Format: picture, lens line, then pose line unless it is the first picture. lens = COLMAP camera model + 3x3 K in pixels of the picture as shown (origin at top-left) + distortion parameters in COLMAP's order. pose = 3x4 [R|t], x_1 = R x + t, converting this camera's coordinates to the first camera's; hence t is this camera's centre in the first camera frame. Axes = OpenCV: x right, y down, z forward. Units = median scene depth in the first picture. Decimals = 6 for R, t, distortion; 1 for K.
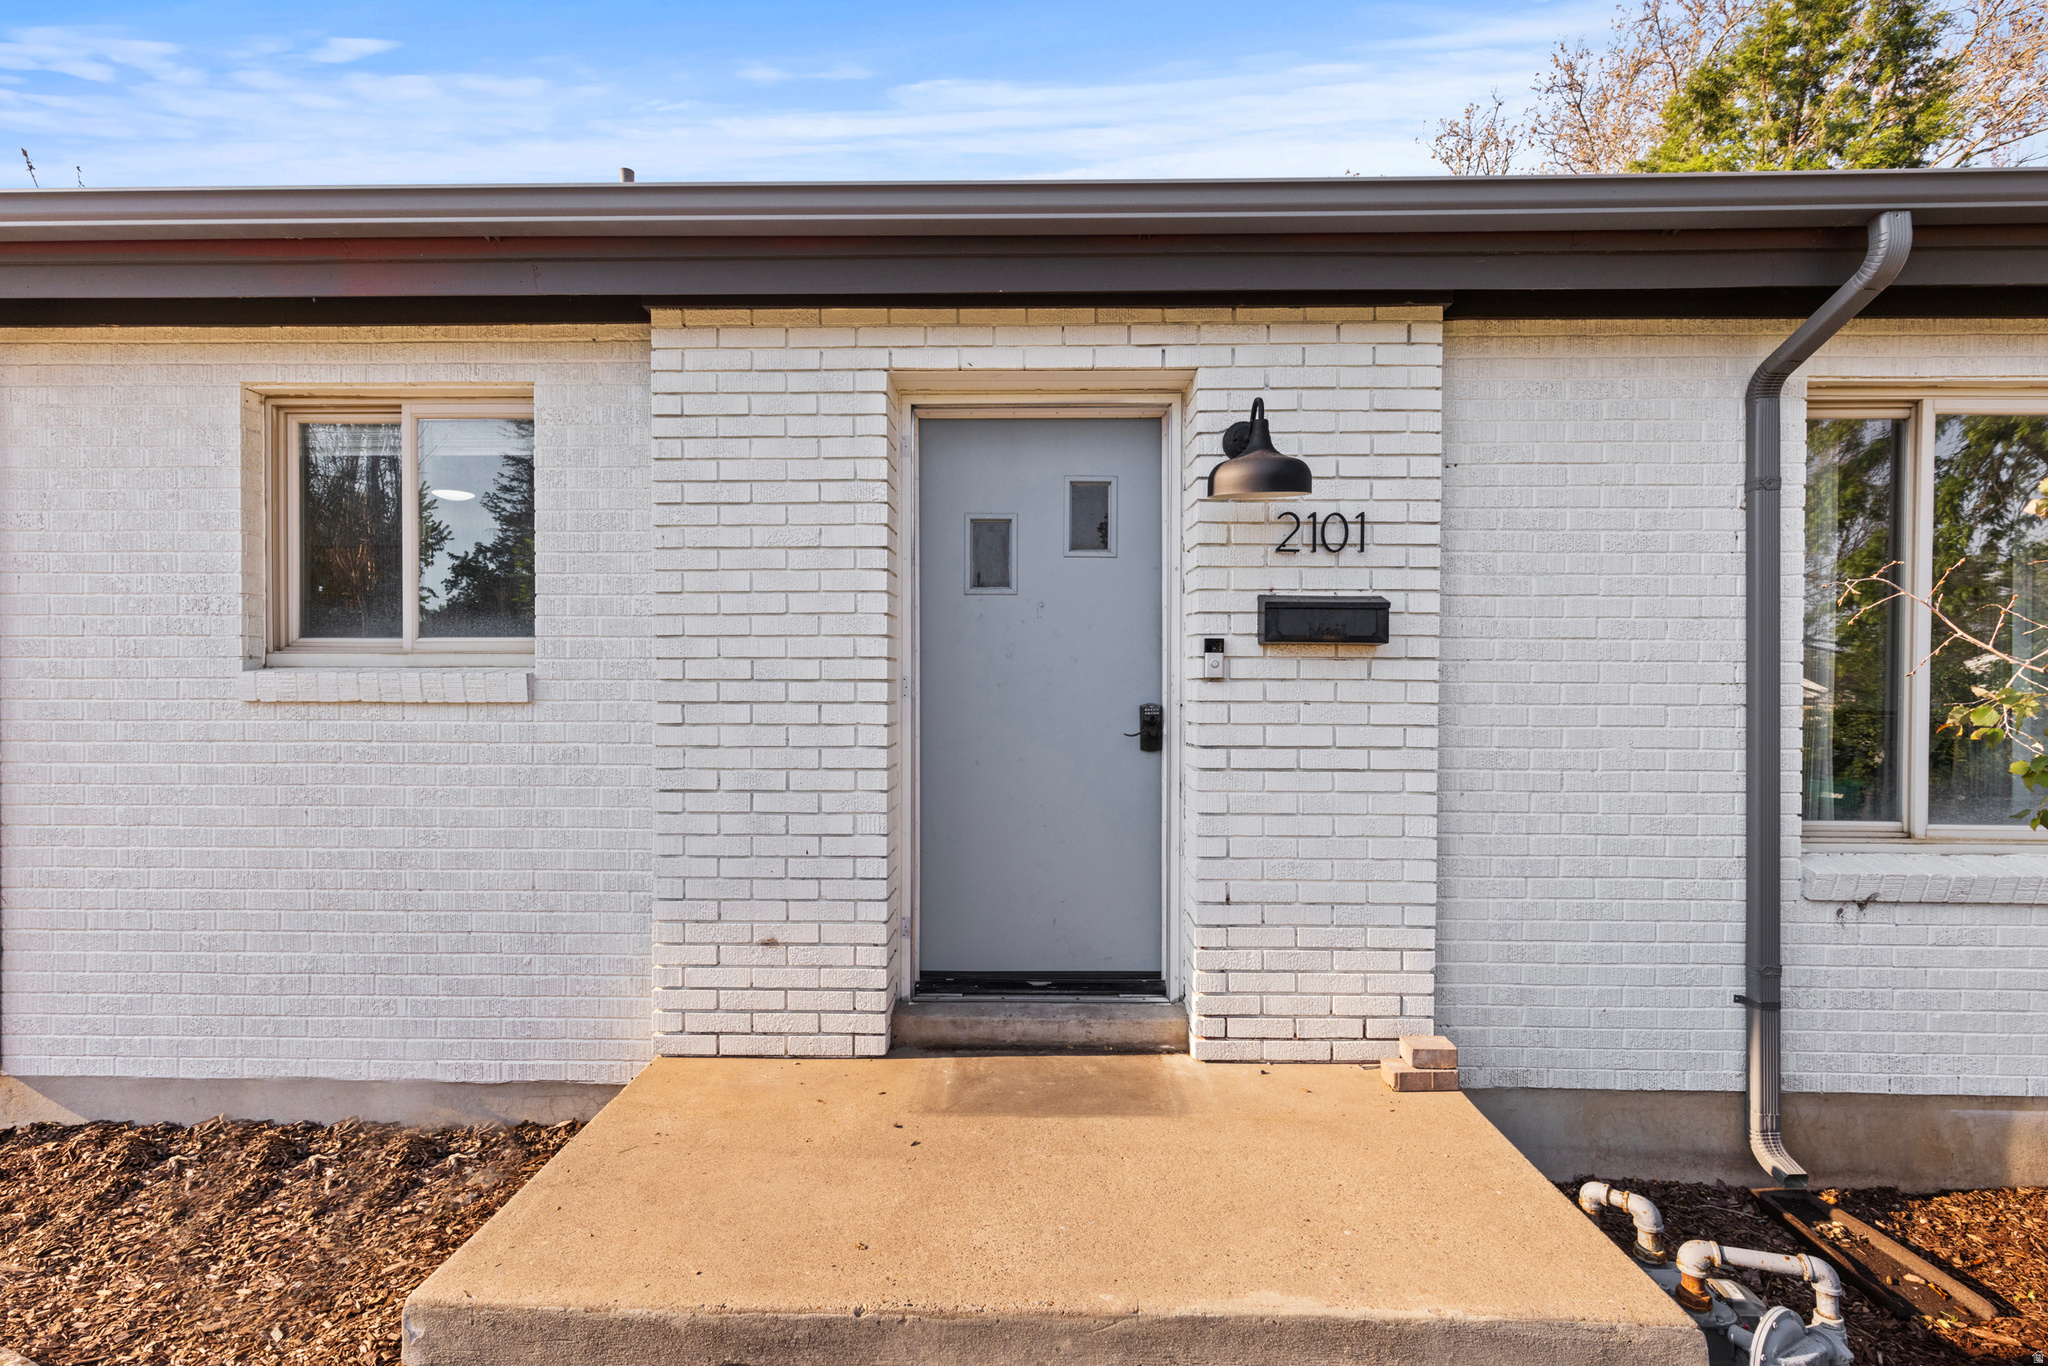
lens RADIAL K [[909.9, 0, 1010.3], [0, 909.9, 687.8], [0, 0, 1]] dist [0.008164, -0.001521]
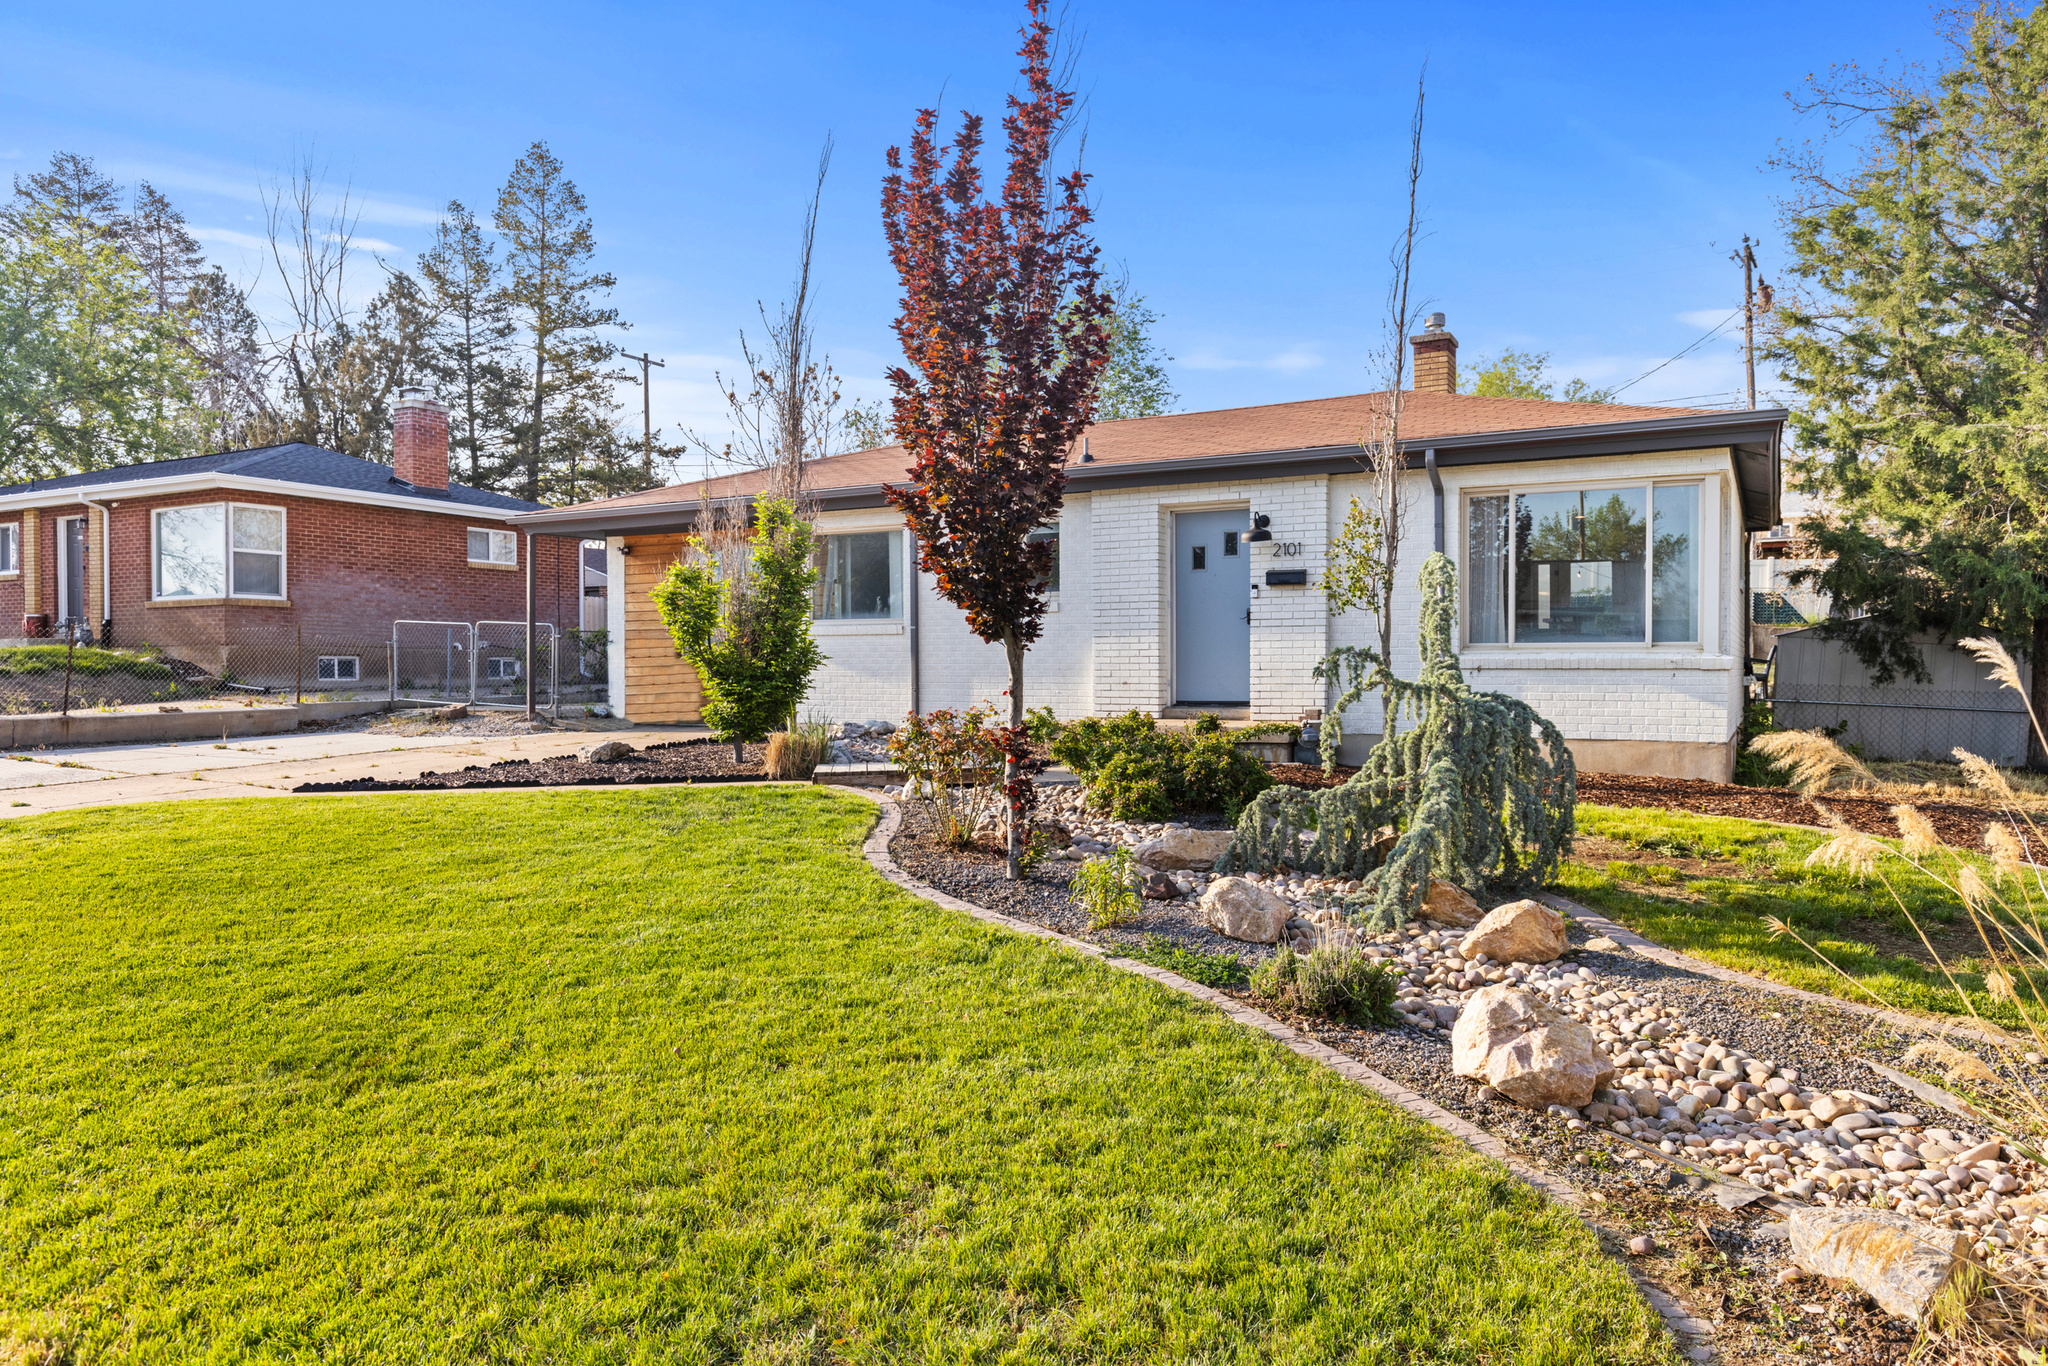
lens RADIAL K [[1368.7, 0, 1024.0], [0, 1368.7, 683.0], [0, 0, 1]] dist [0.000359, 0.000002]
pose [[0.884900, -0.002425, -0.465775, 1.696865], [0.002664, 0.999996, -0.000145, 0.279828], [0.465774, -0.001113, 0.884903, -3.501785]]
